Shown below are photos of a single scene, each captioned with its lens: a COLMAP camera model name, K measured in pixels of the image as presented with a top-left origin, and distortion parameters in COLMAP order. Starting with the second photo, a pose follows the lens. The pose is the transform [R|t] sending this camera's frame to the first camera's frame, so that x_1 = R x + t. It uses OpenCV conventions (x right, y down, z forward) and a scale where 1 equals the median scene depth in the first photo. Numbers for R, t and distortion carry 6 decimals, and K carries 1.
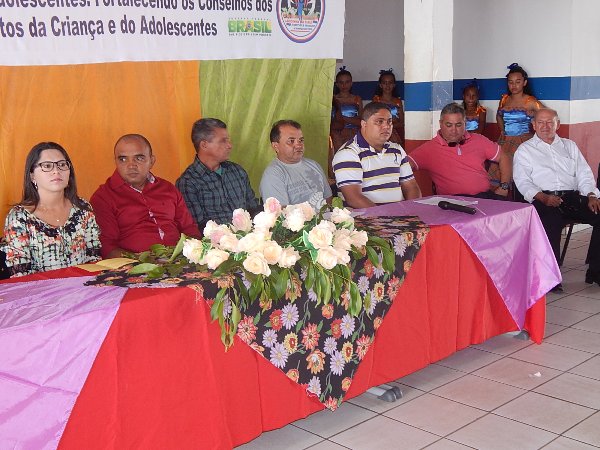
lens RADIAL K [[813.3, 0, 297.7], [0, 813.3, 221.6], [0, 0, 1]] dist [-0.030094, 0.044204]
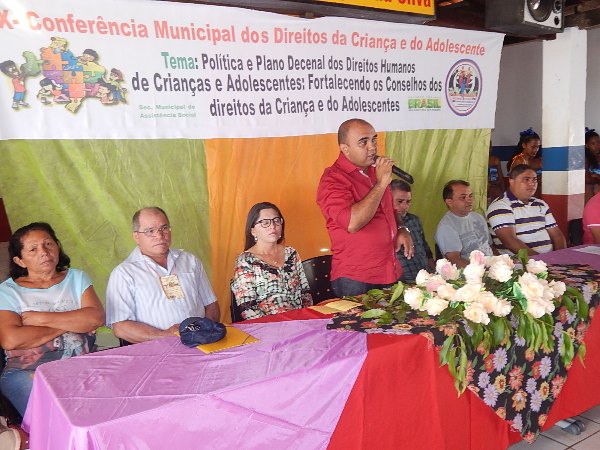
lens RADIAL K [[594.4, 0, 300.9], [0, 594.4, 215.1], [0, 0, 1]] dist [0.002258, -0.031366]
pose [[0.986389, 0.008061, -0.164233, -0.133883], [-0.017169, 0.998387, -0.054112, -0.029018], [0.163532, 0.056195, 0.984936, 0.135335]]
